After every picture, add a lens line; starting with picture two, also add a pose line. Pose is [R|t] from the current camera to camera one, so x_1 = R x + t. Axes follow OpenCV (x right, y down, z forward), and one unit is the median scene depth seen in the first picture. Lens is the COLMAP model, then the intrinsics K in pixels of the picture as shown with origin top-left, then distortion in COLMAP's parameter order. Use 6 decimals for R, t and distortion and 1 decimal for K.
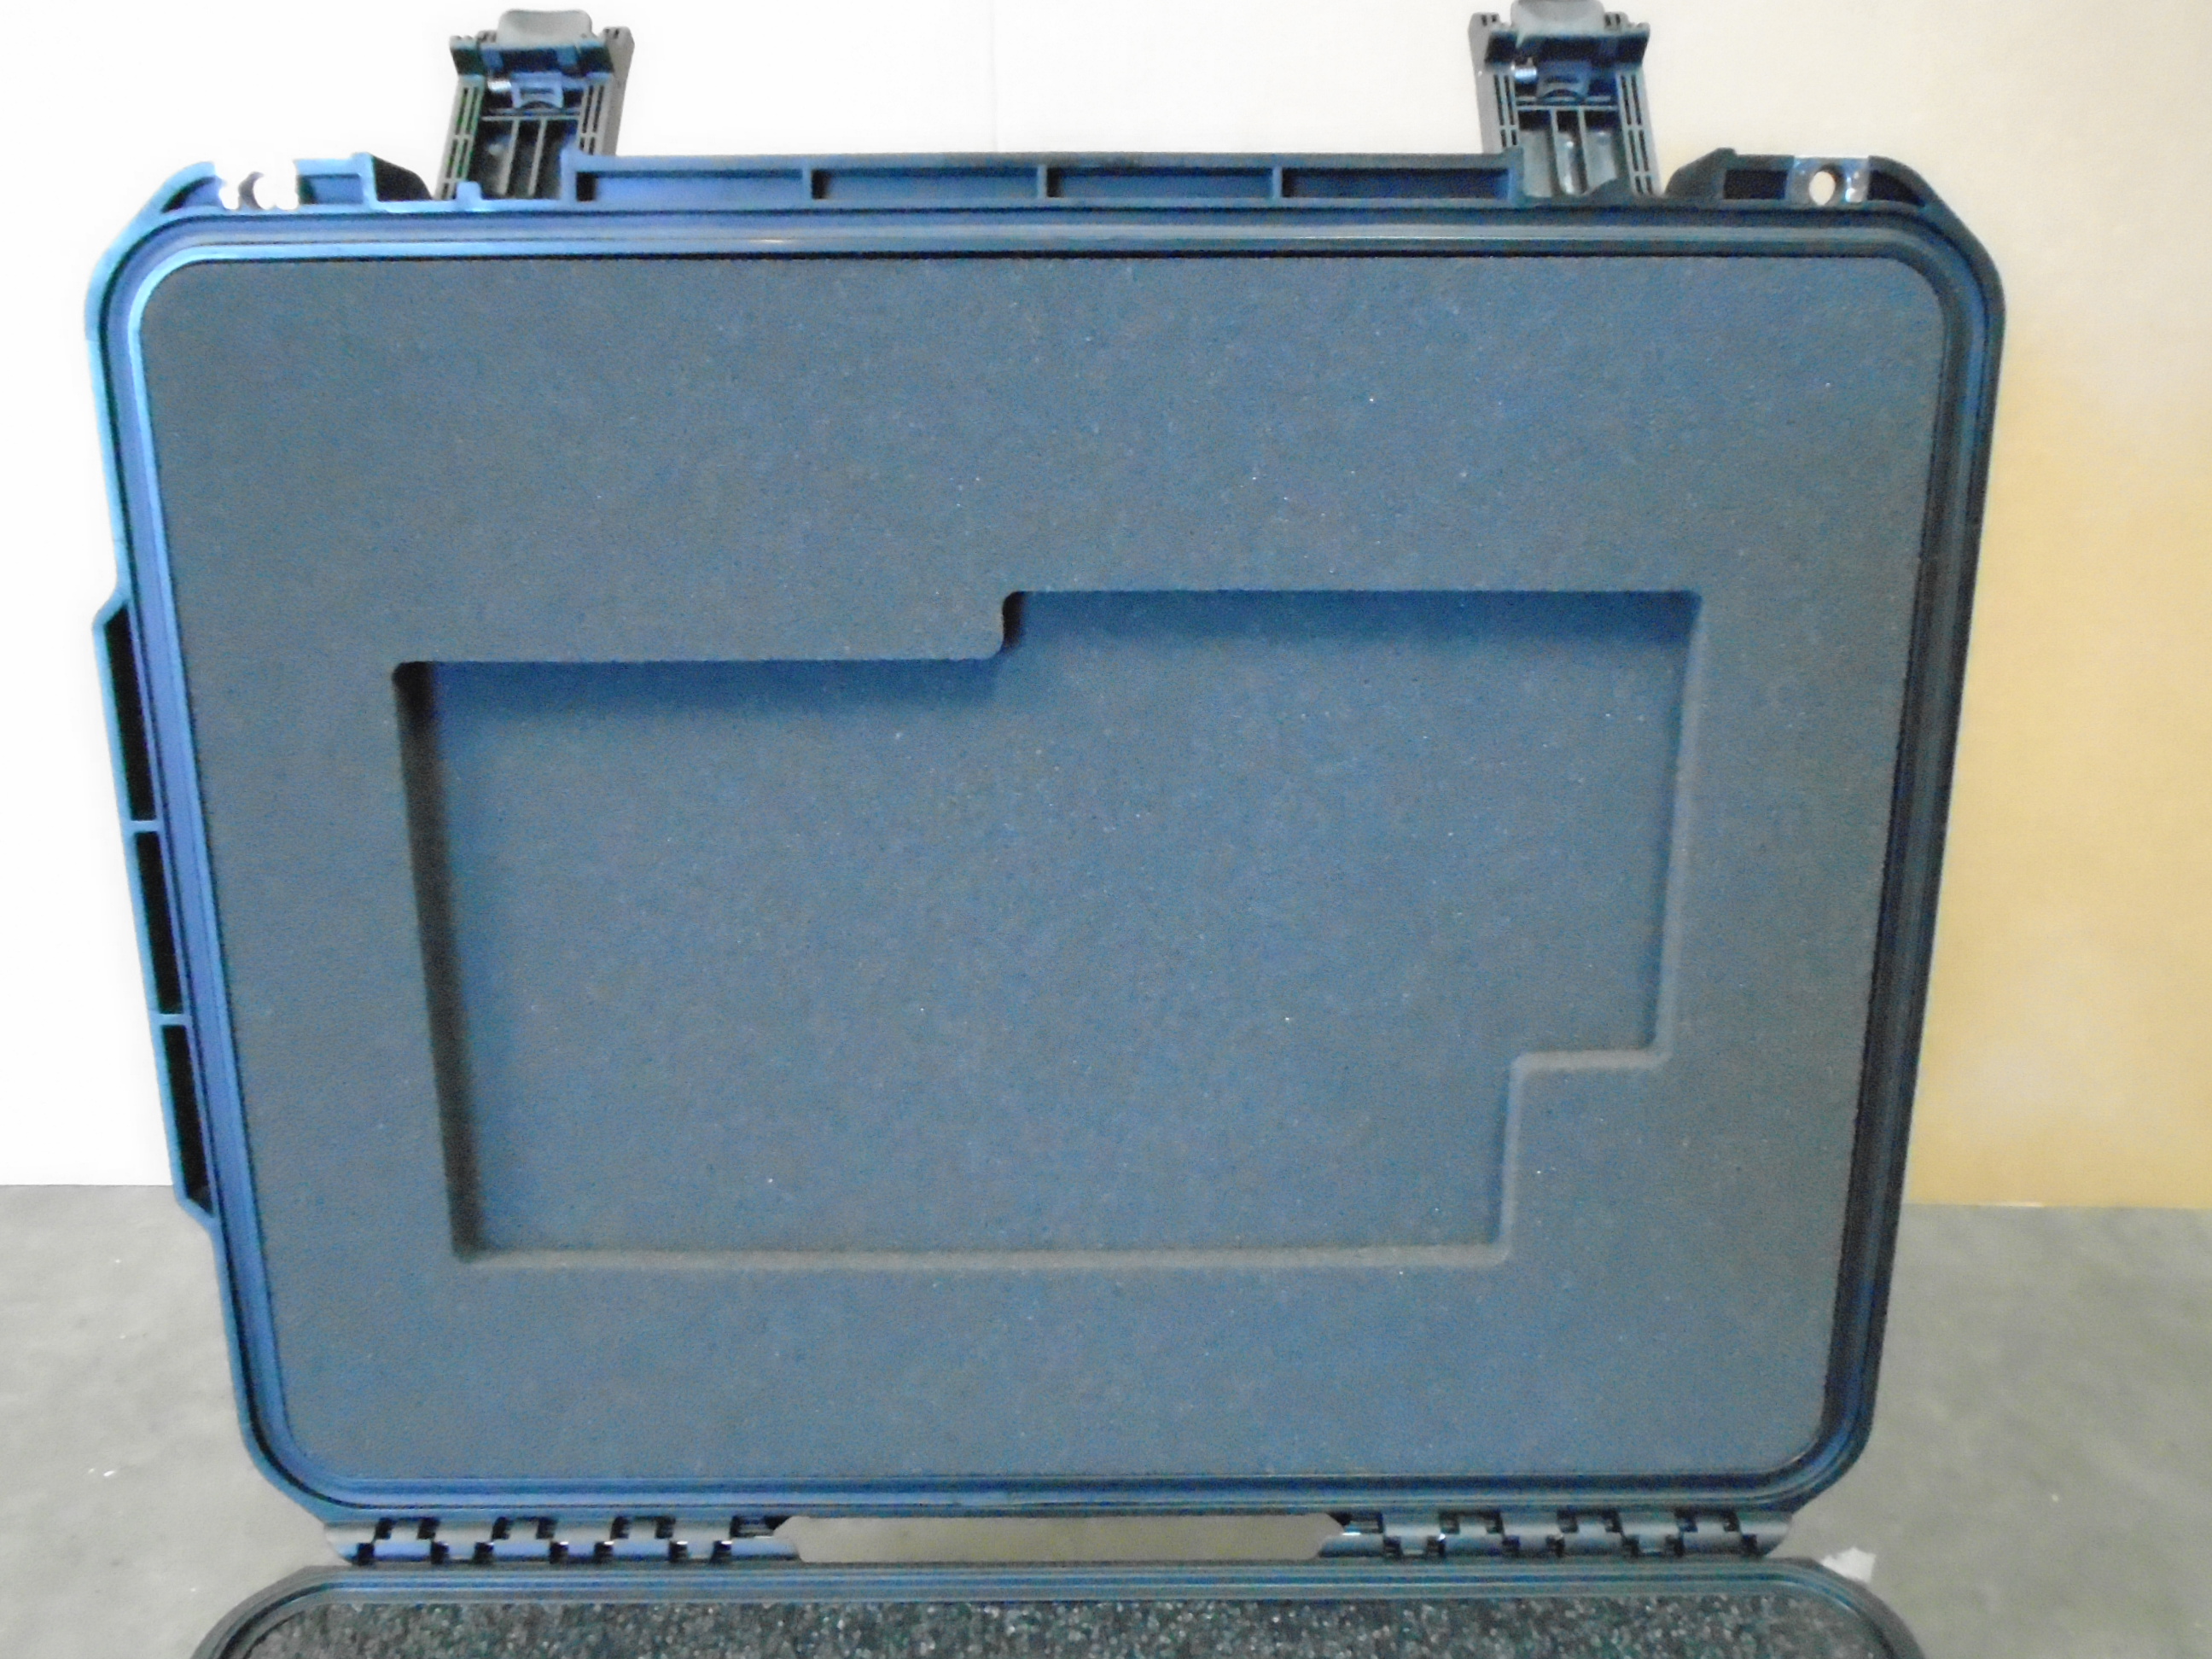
lens RADIAL K [[1708.2, 0, 1094.5], [0, 1708.2, 823.3], [0, 0, 1]] dist [-0.010065, -0.001732]
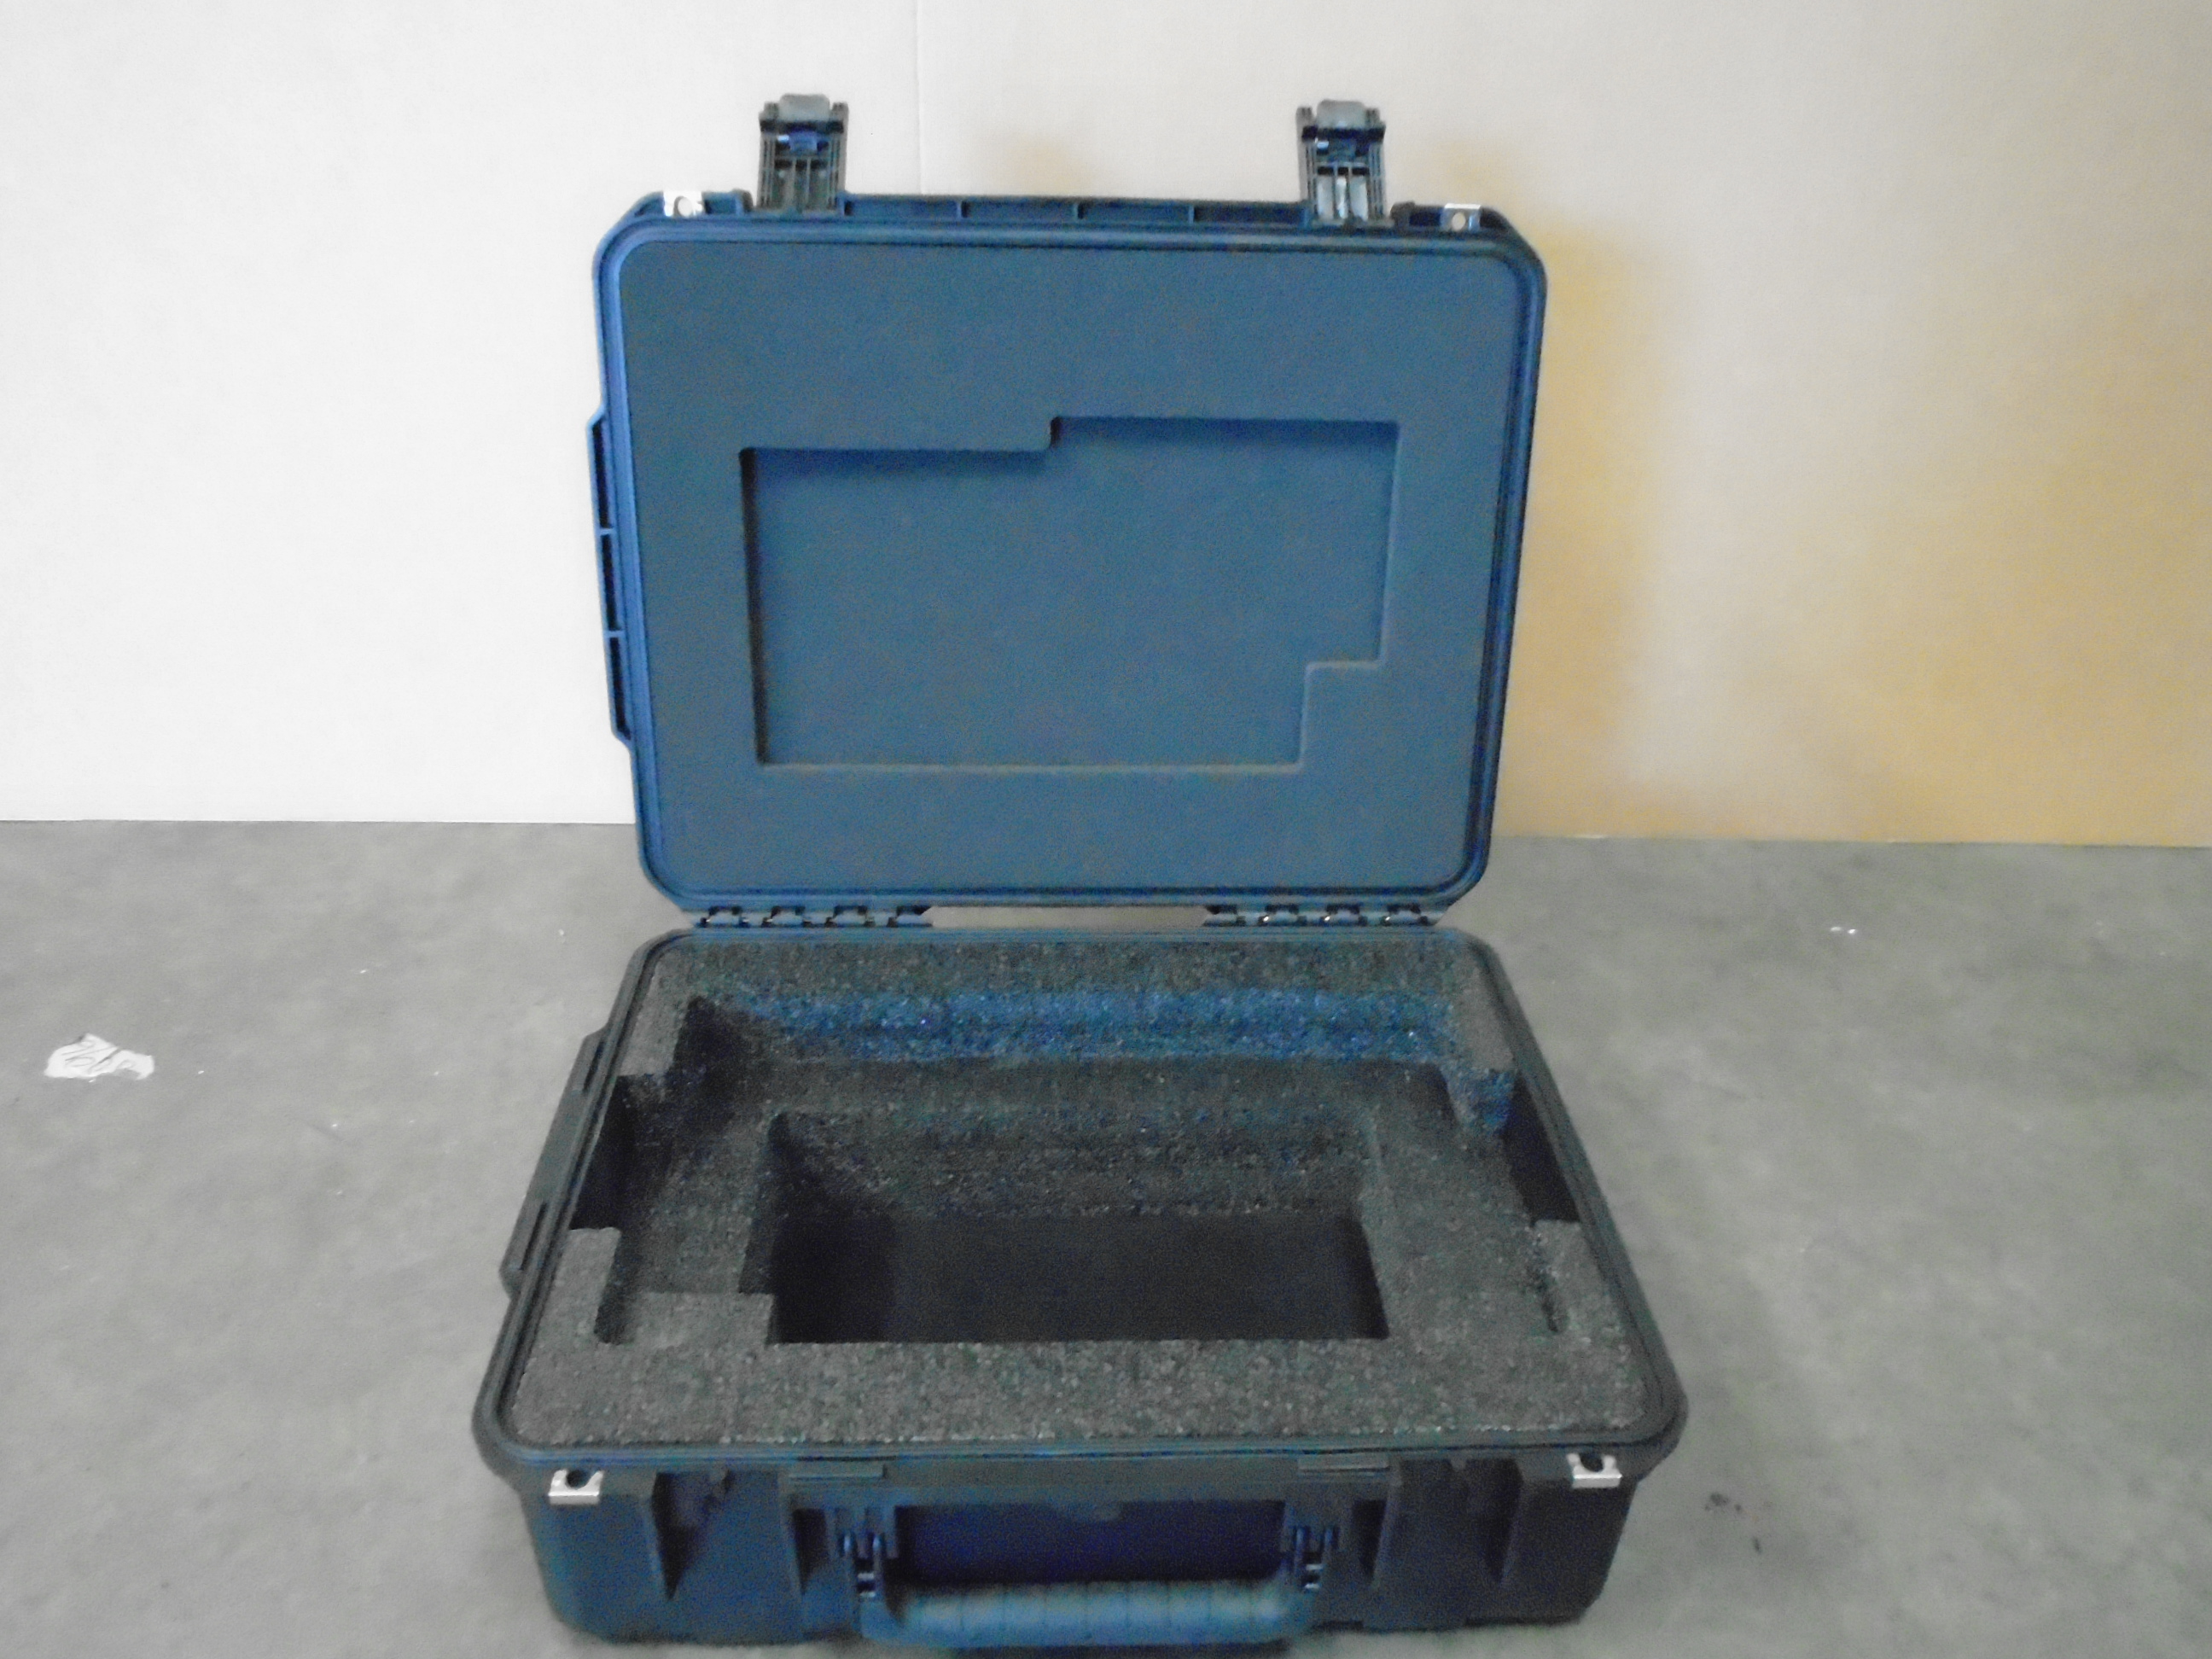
lens RADIAL K [[1708.2, 0, 1087.7], [0, 1708.2, 823.5], [0, 0, 1]] dist [-0.010065, -0.001732]
pose [[0.999175, 0.006313, 0.040110, -0.080385], [-0.010741, 0.993745, 0.111159, 0.104456], [-0.039157, -0.111499, 0.992993, -0.943830]]
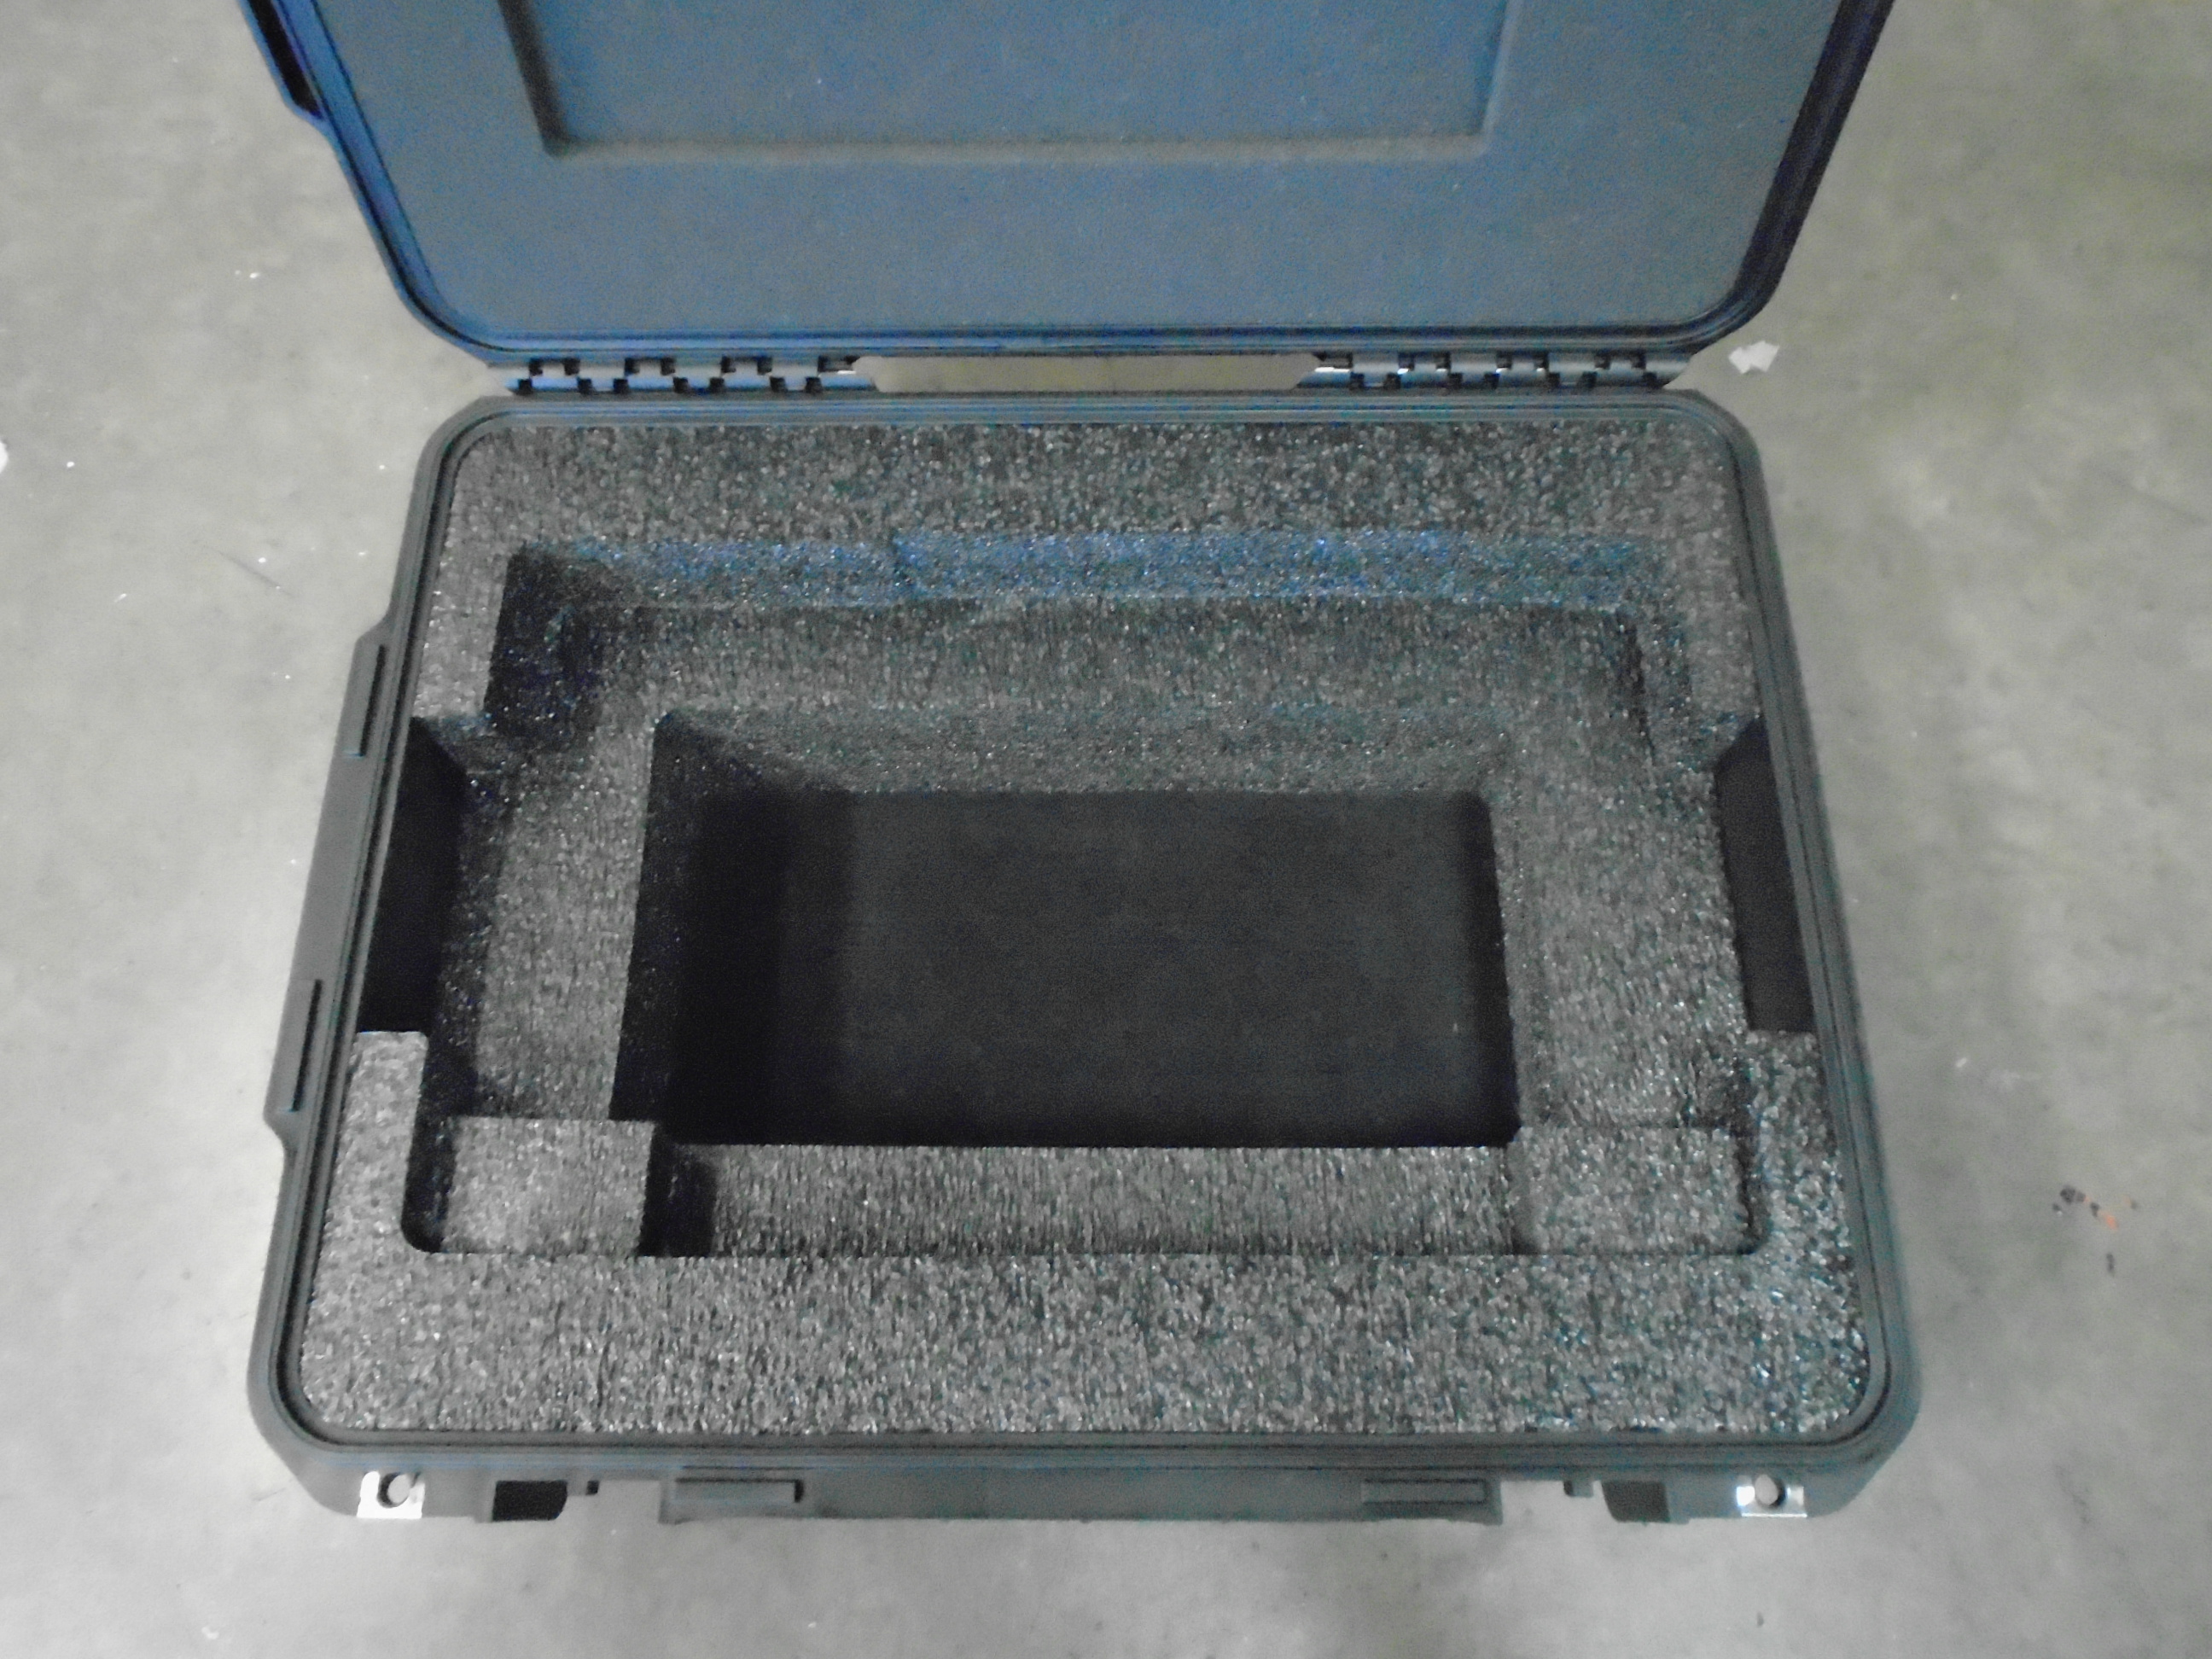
lens RADIAL K [[1708.2, 0, 1087.3], [0, 1708.2, 825.7], [0, 0, 1]] dist [-0.010065, -0.001732]
pose [[0.999903, 0.002668, -0.013686, -0.002461], [0.007520, 0.723363, 0.690427, -0.201151], [0.011742, -0.690463, 0.723273, -0.117516]]
